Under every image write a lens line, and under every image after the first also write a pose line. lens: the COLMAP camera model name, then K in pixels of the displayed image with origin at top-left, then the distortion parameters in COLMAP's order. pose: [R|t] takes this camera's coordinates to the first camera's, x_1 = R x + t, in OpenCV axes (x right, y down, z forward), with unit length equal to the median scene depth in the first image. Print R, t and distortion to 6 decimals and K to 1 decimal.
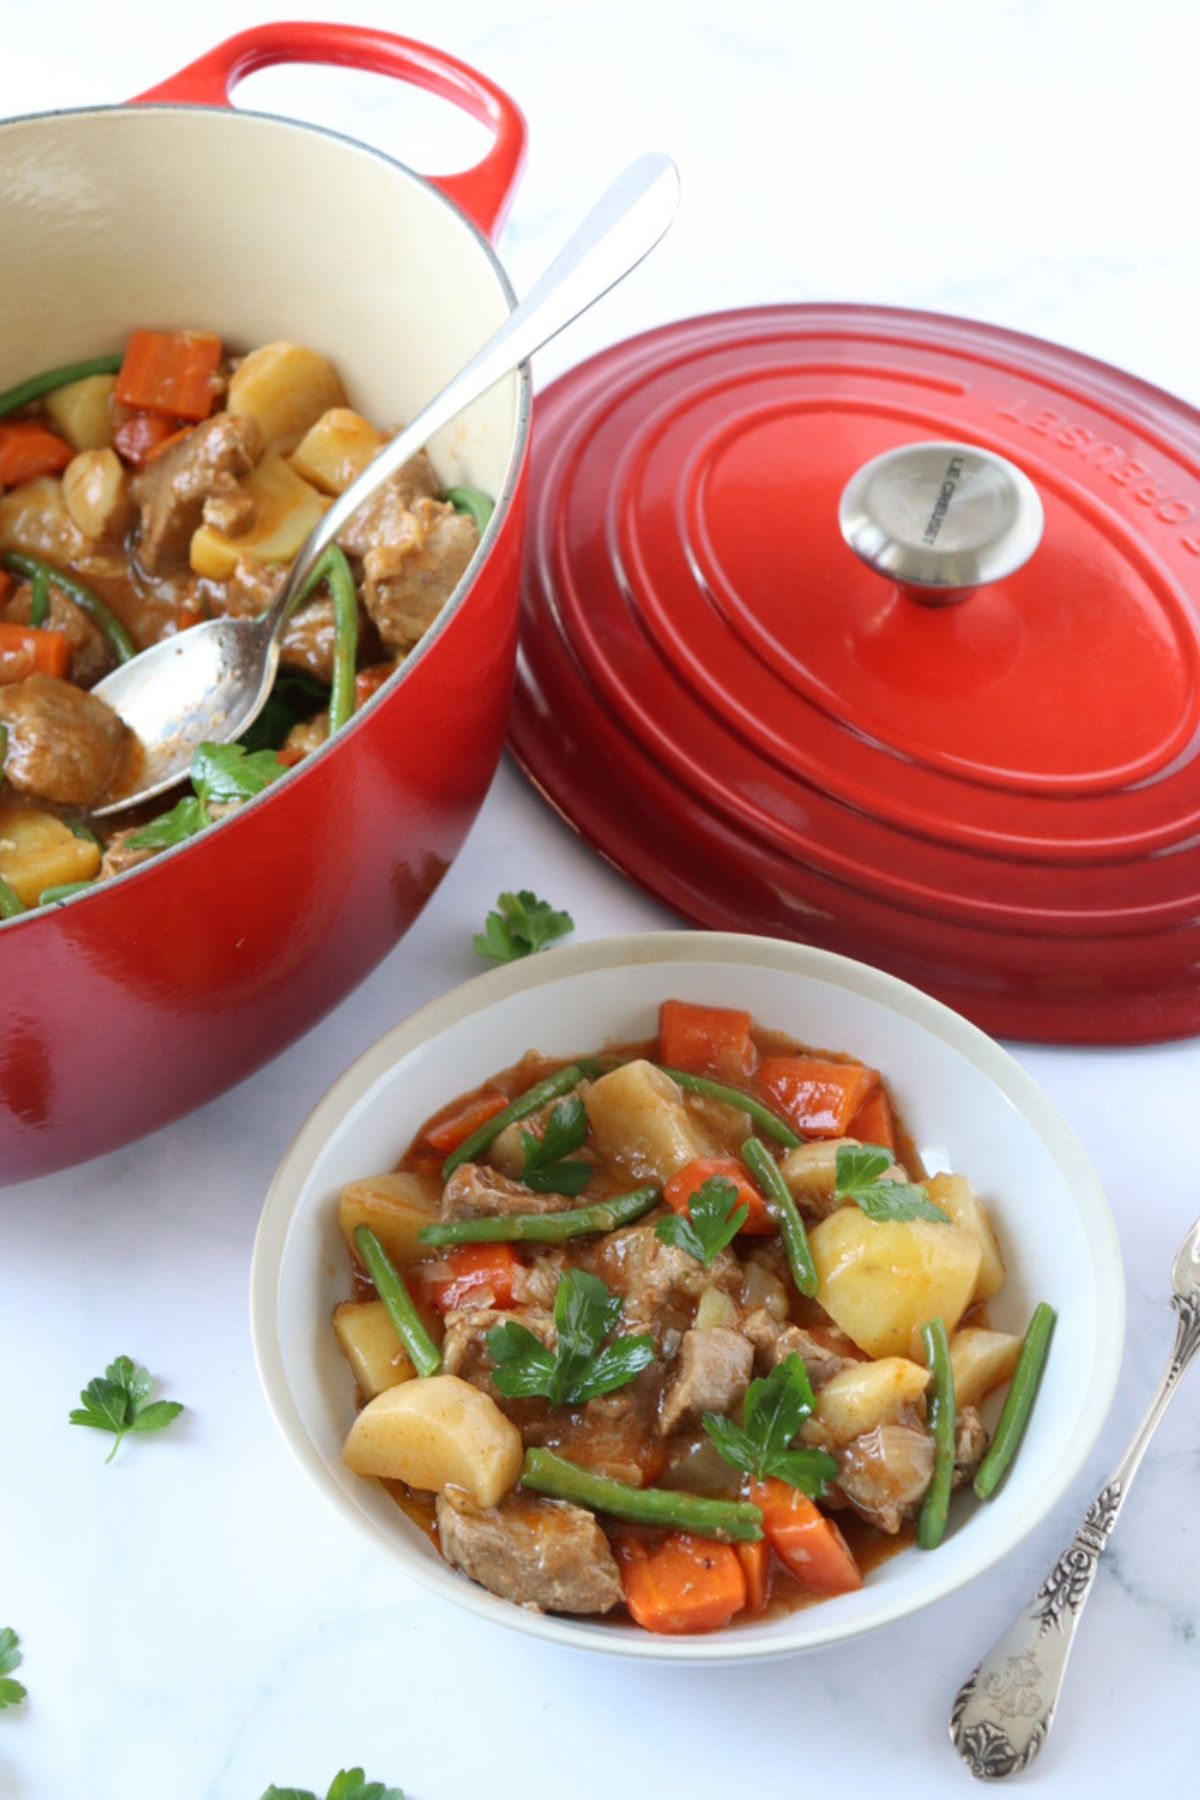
lens RADIAL K [[3238.1, 0, 600.0], [0, 3238.1, 900.0], [0, 0, 1]] dist [0.008972, -0.002194]
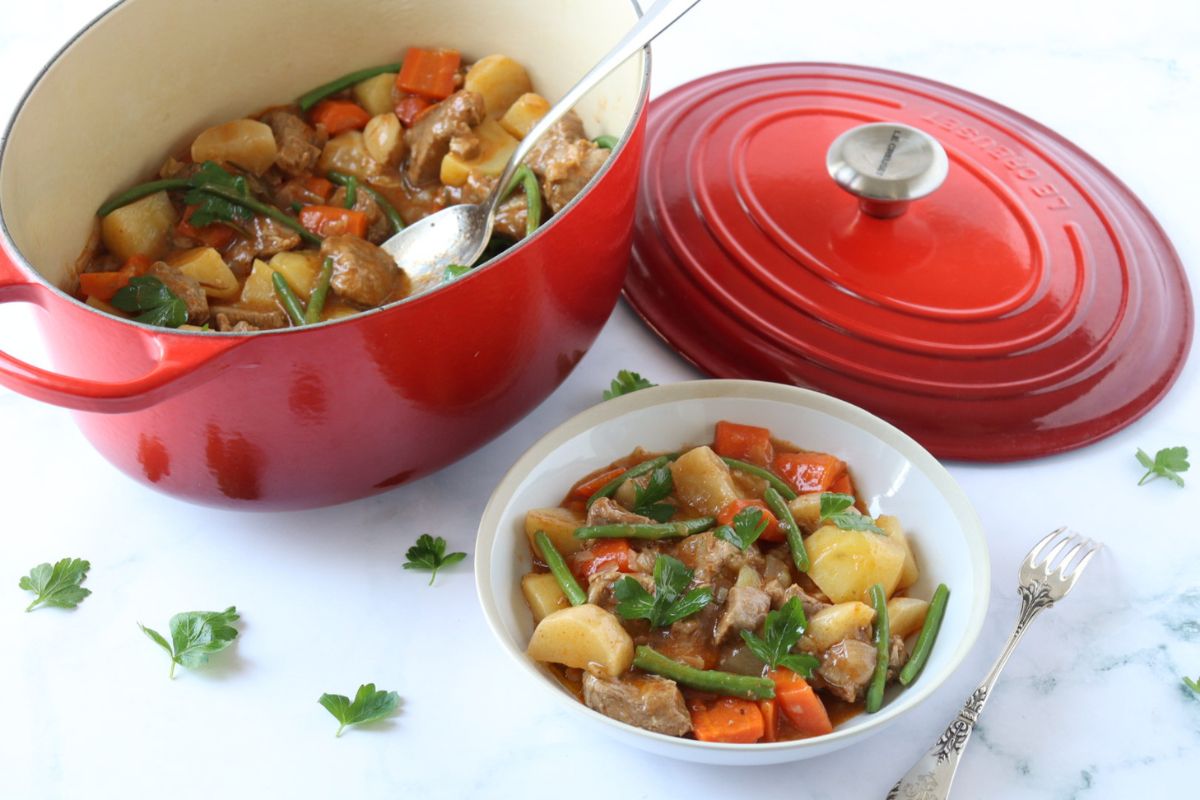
lens RADIAL K [[2158.7, 0, 600.0], [0, 2158.7, 400.0], [0, 0, 1]] dist [0.008972, -0.002194]
pose [[0.999369, 0.029545, -0.019725, -0.020826], [-0.031136, 0.995812, -0.085955, 0.123942], [0.017103, 0.086515, 0.996104, -0.125846]]
